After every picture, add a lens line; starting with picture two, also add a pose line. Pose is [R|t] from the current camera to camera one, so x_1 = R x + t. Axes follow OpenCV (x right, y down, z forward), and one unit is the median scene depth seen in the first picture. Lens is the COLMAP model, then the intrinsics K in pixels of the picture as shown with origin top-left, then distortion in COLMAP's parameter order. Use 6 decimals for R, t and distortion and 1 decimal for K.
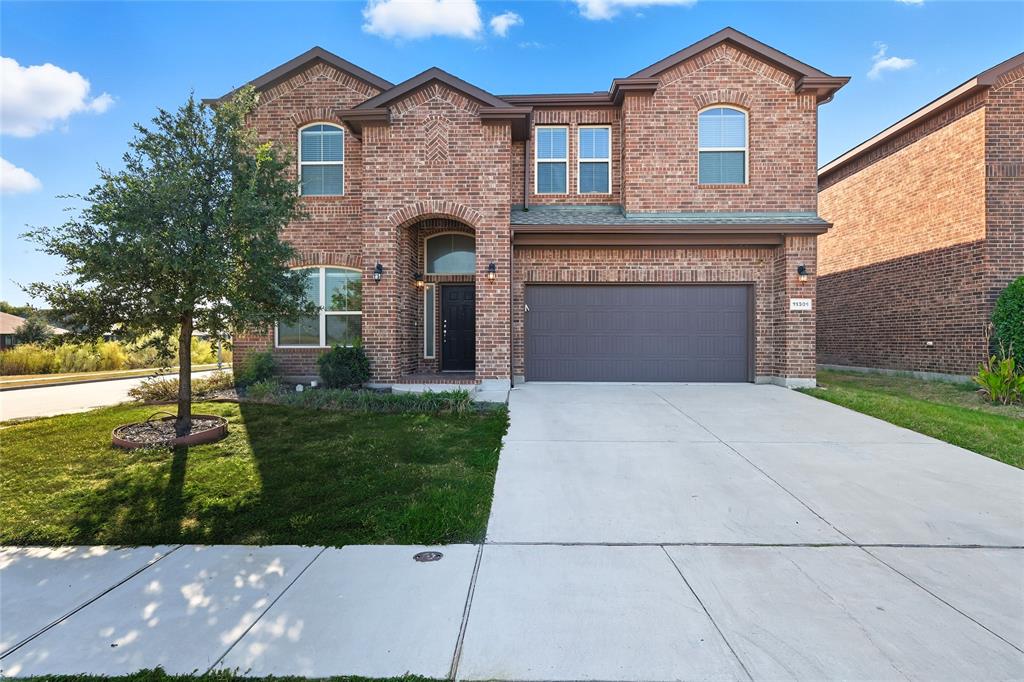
lens RADIAL K [[520.7, 0, 512.0], [0, 520.7, 341.0], [0, 0, 1]] dist [0.010153, 0.001275]
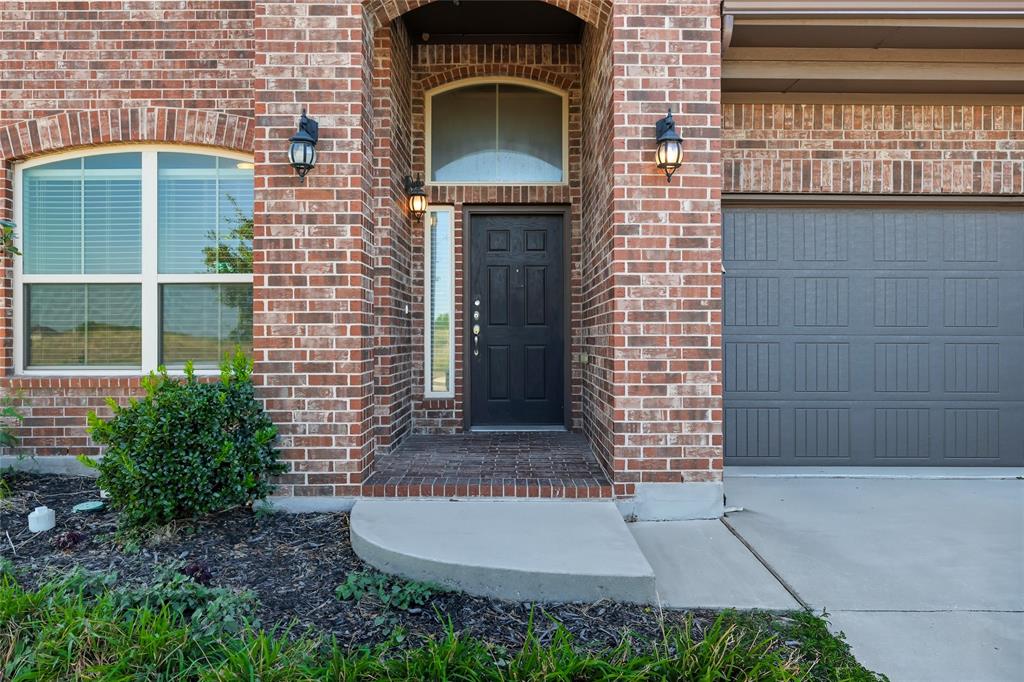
lens RADIAL K [[686.5, 0, 511.8], [0, 686.5, 333.0], [0, 0, 1]] dist [0.001796, 0.001103]
pose [[0.999439, 0.000663, 0.033496, -0.142494], [-0.000482, 0.999985, -0.005398, -0.014838], [-0.033499, 0.005379, 0.999424, 0.568803]]
